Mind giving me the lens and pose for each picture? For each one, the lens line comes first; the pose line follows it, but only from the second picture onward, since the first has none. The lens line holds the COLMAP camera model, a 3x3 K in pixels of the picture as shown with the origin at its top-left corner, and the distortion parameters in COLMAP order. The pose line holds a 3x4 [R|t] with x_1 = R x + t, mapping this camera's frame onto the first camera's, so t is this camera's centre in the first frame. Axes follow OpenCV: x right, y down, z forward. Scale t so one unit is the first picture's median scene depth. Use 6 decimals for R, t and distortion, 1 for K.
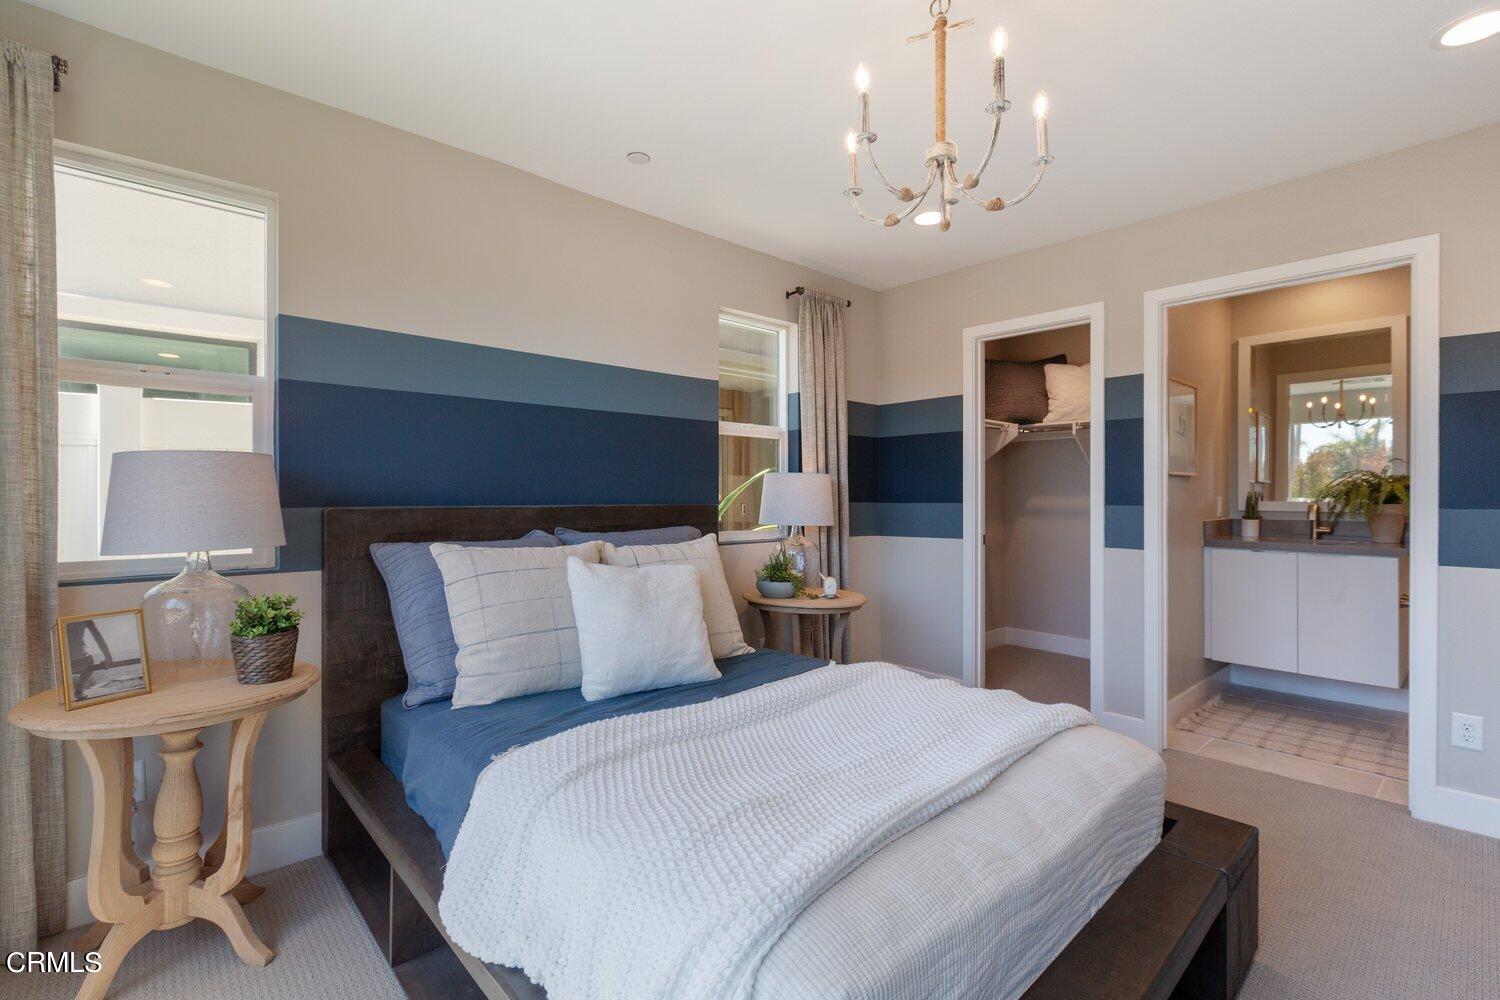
lens RADIAL K [[671.9, 0, 743.4], [0, 671.9, 499.0], [0, 0, 1]] dist [-0.000523, 0.000434]
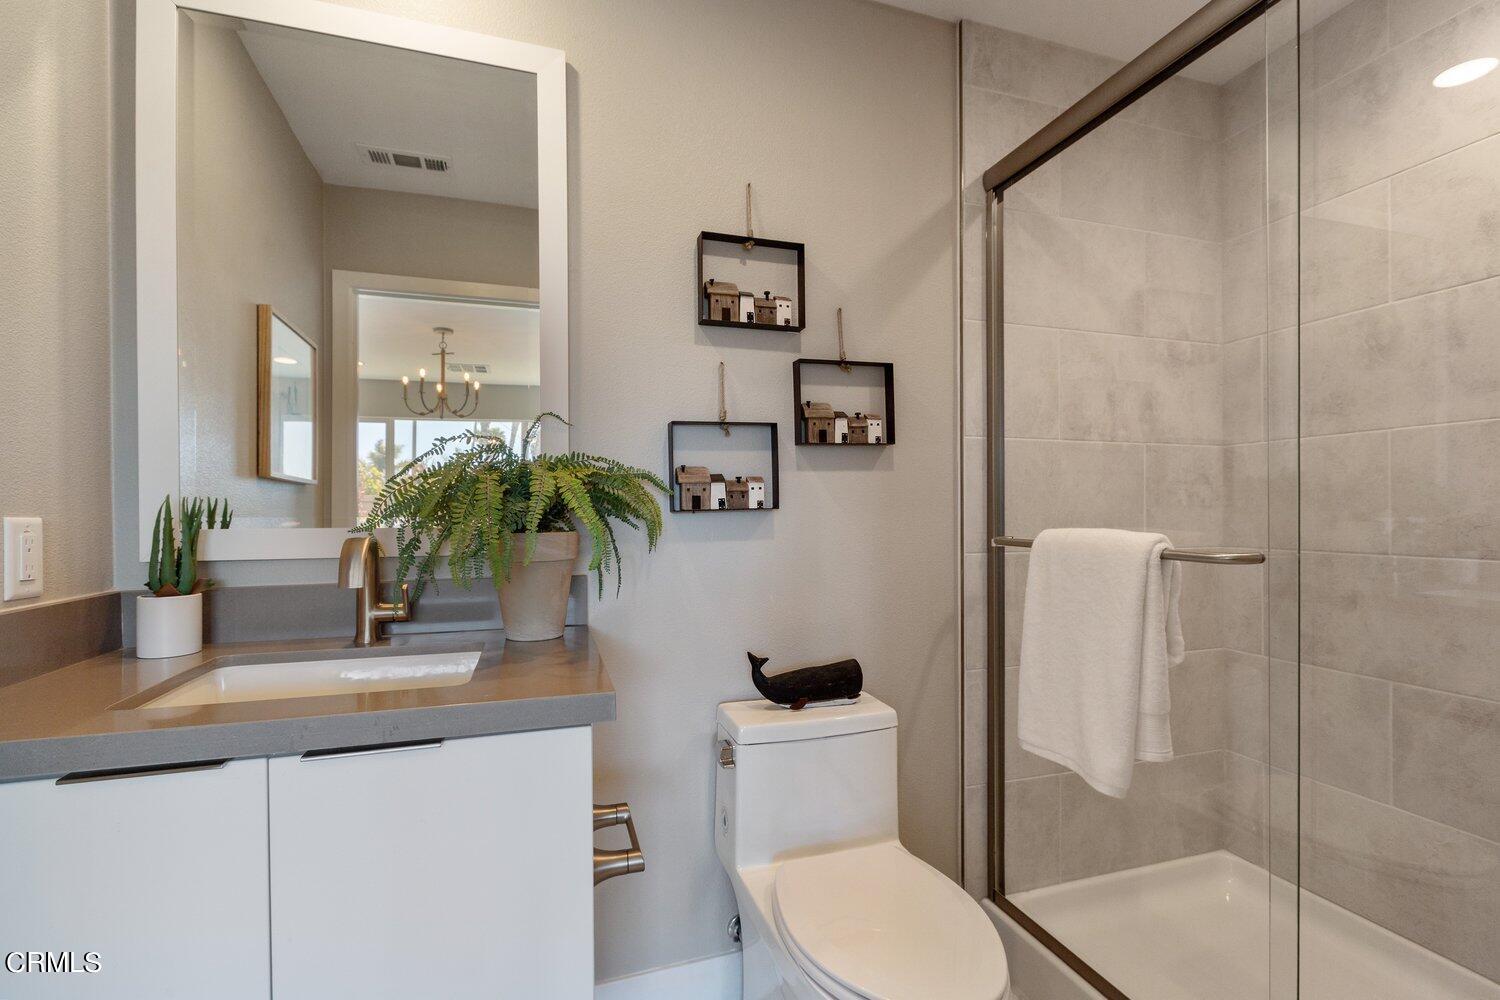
lens RADIAL K [[671.9, 0, 753.1], [0, 671.9, 507.4], [0, 0, 1]] dist [-0.000523, 0.000434]
pose [[0.405528, 0.000194, 0.914083, 0.633209], [0.012856, 0.999900, -0.005915, -0.001493], [-0.913992, 0.014150, 0.405485, 0.700738]]
